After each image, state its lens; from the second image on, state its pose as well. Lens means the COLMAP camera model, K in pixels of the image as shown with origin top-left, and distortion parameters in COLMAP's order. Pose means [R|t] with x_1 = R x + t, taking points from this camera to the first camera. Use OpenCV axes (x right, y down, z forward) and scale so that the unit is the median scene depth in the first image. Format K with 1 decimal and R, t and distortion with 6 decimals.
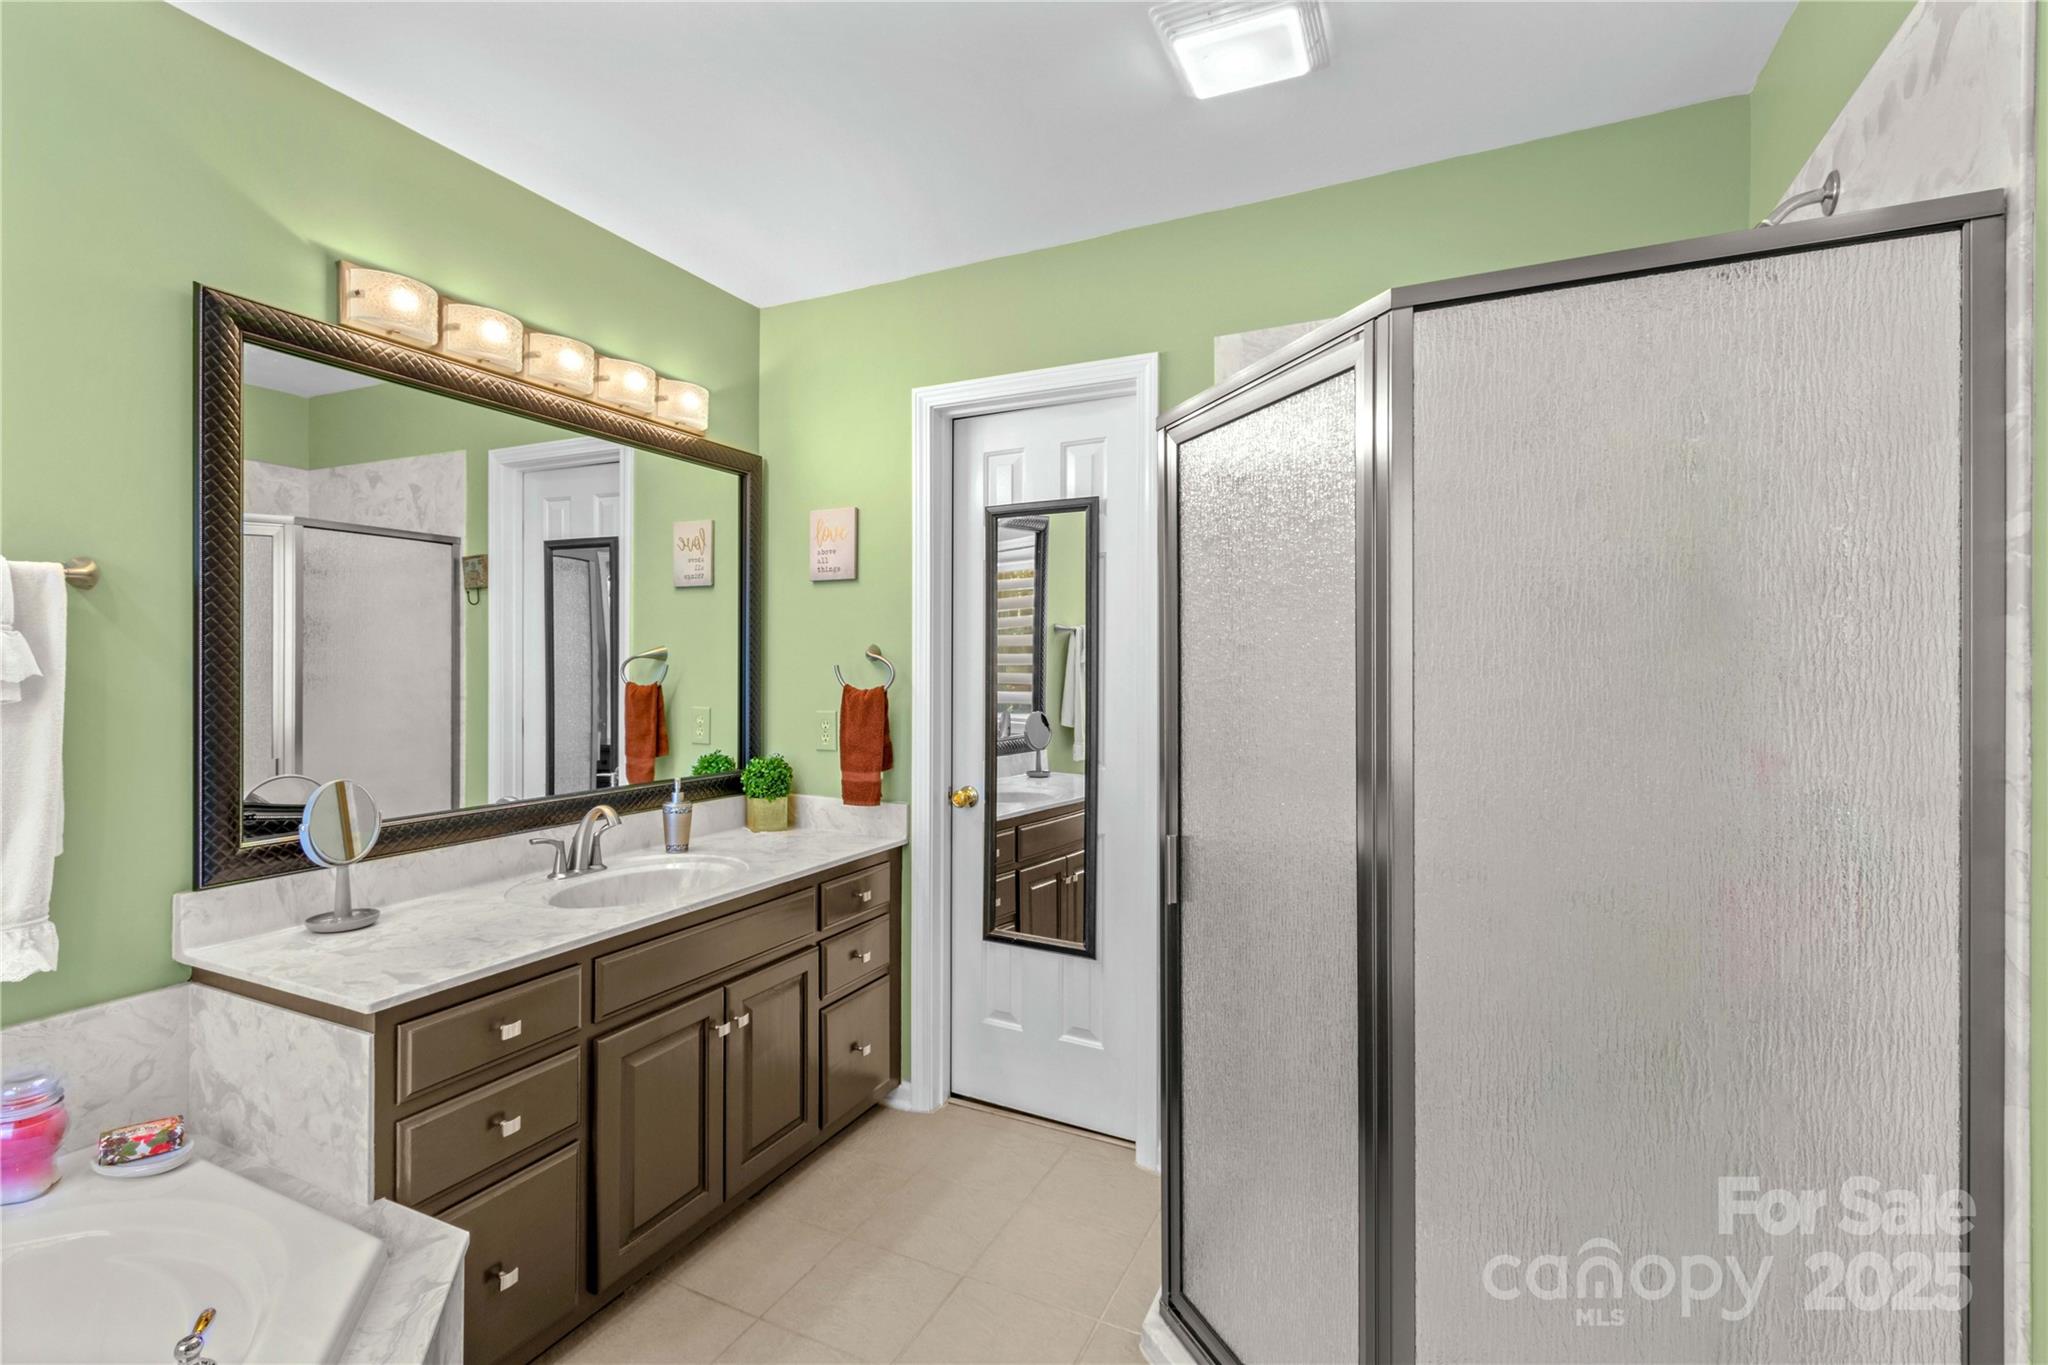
lens RADIAL K [[946.6, 0, 975.4], [0, 946.6, 666.4], [0, 0, 1]] dist [-0.002377, 0.001626]
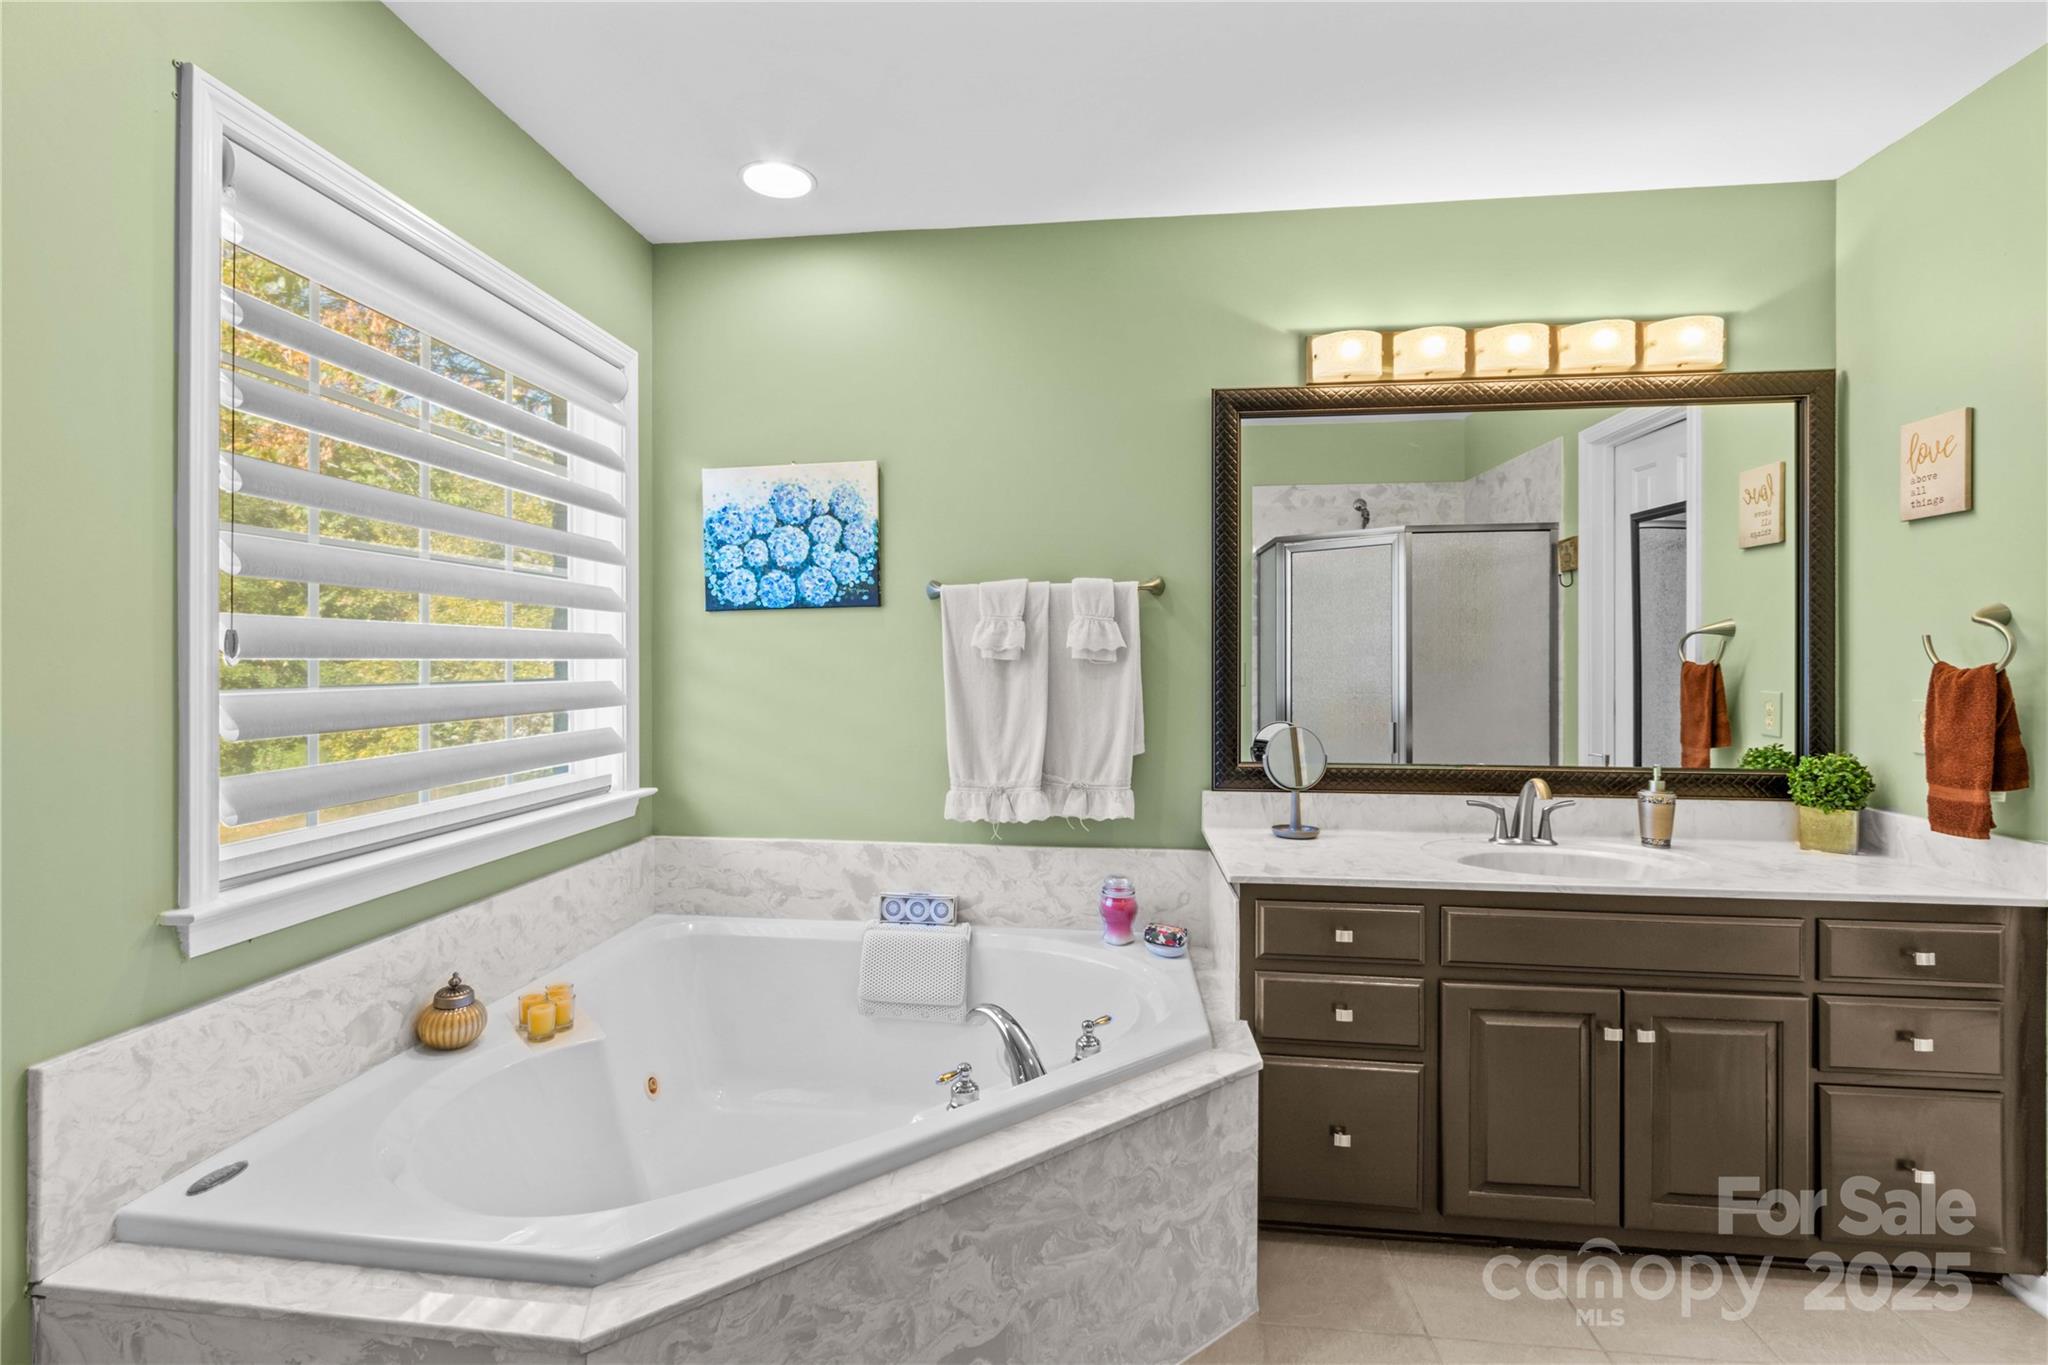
lens RADIAL K [[967.8, 0, 998.3], [0, 967.8, 657.8], [0, 0, 1]] dist [-0.000177, 0.000026]
pose [[0.331192, -0.003201, -0.943558, 0.319904], [0.000988, 0.999995, -0.003046, 0.017707], [0.943563, 0.000076, 0.331193, 0.100293]]
